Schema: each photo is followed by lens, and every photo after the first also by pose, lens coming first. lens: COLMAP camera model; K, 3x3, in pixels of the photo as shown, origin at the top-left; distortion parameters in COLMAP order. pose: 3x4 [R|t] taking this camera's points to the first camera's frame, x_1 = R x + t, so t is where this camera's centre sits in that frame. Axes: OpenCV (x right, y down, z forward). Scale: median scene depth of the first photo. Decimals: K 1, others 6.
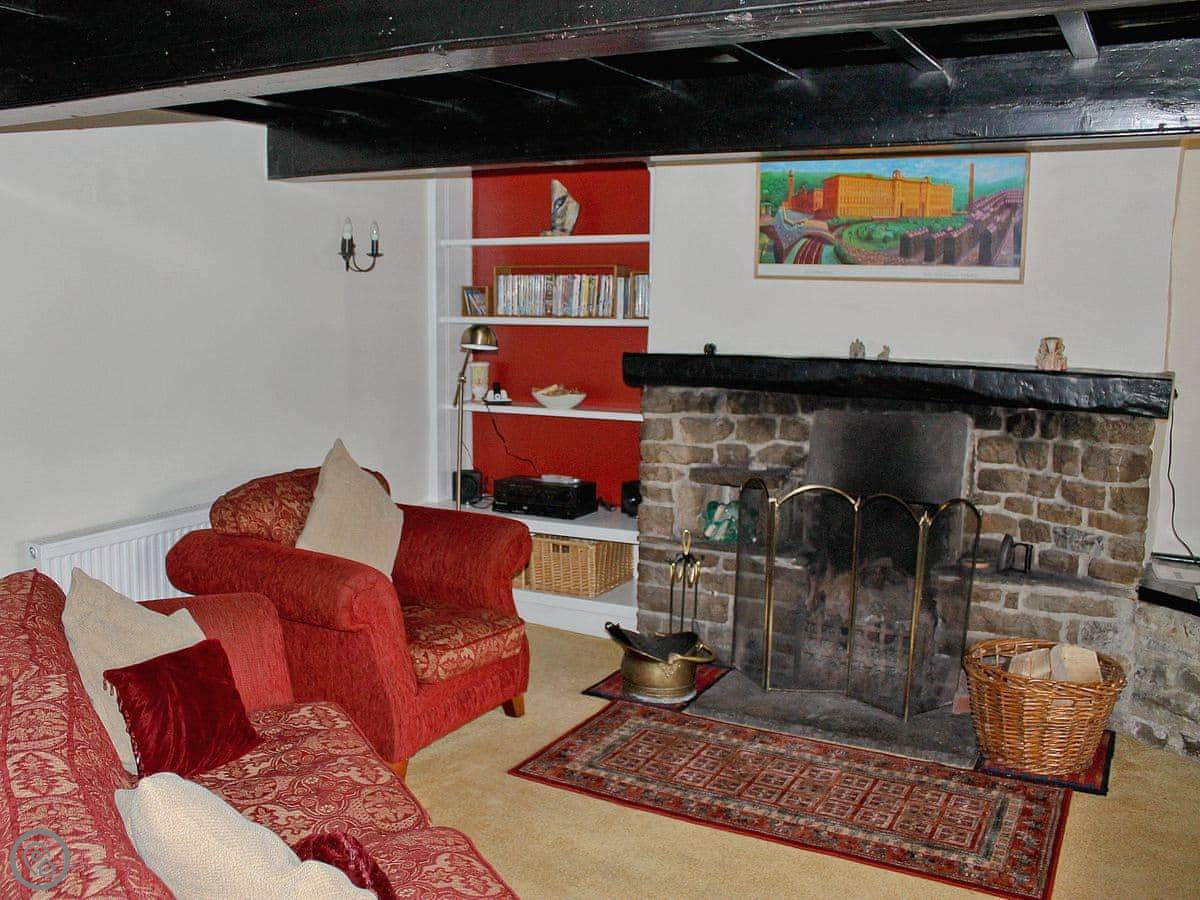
lens RADIAL K [[1090.5, 0, 600.0], [0, 1090.5, 450.0], [0, 0, 1]] dist [-0.132292, 0.133029]
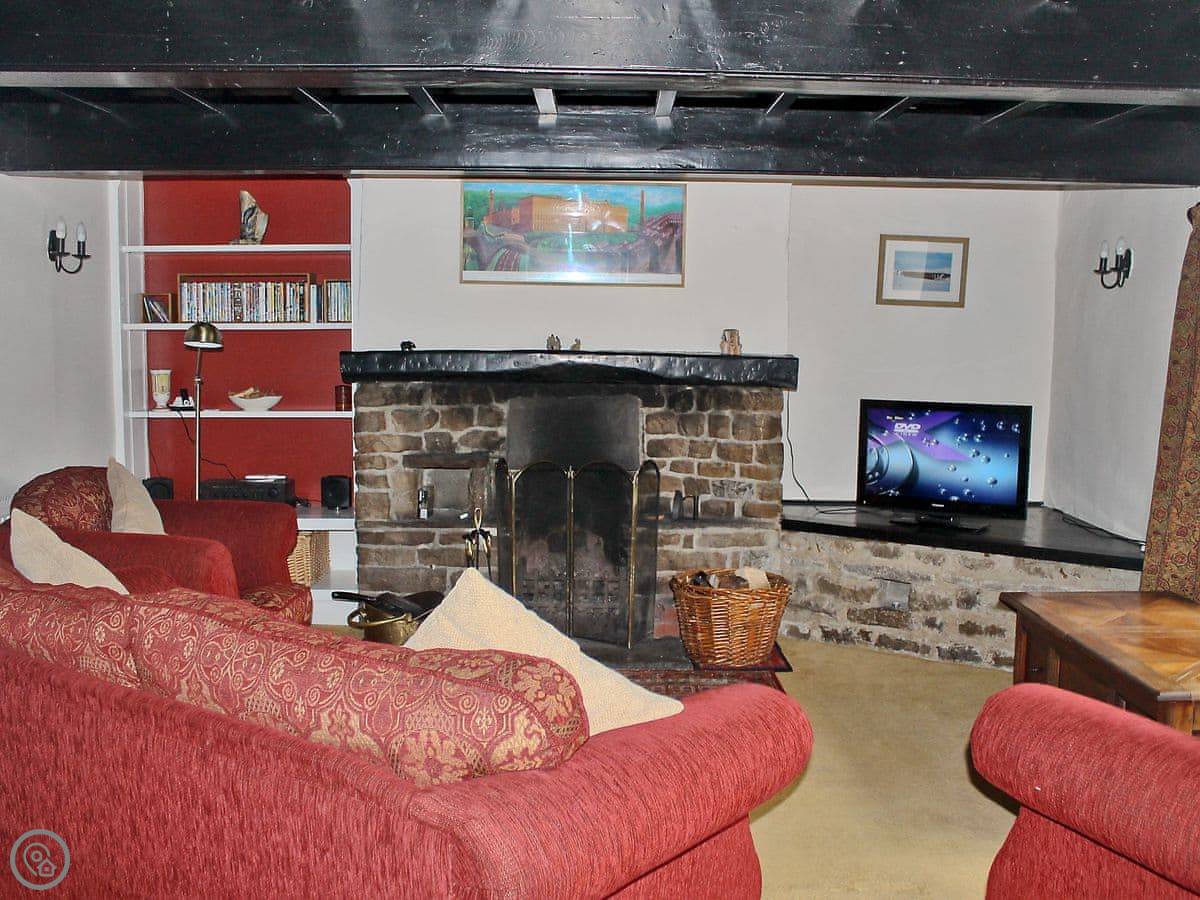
lens RADIAL K [[1106.3, 0, 600.0], [0, 1106.3, 450.0], [0, 0, 1]] dist [-0.138860, 0.112974]
pose [[0.880723, -0.049380, 0.471051, -0.288276], [0.066882, 0.997551, -0.020476, 0.051225], [-0.468887, 0.049539, 0.881868, -0.081104]]
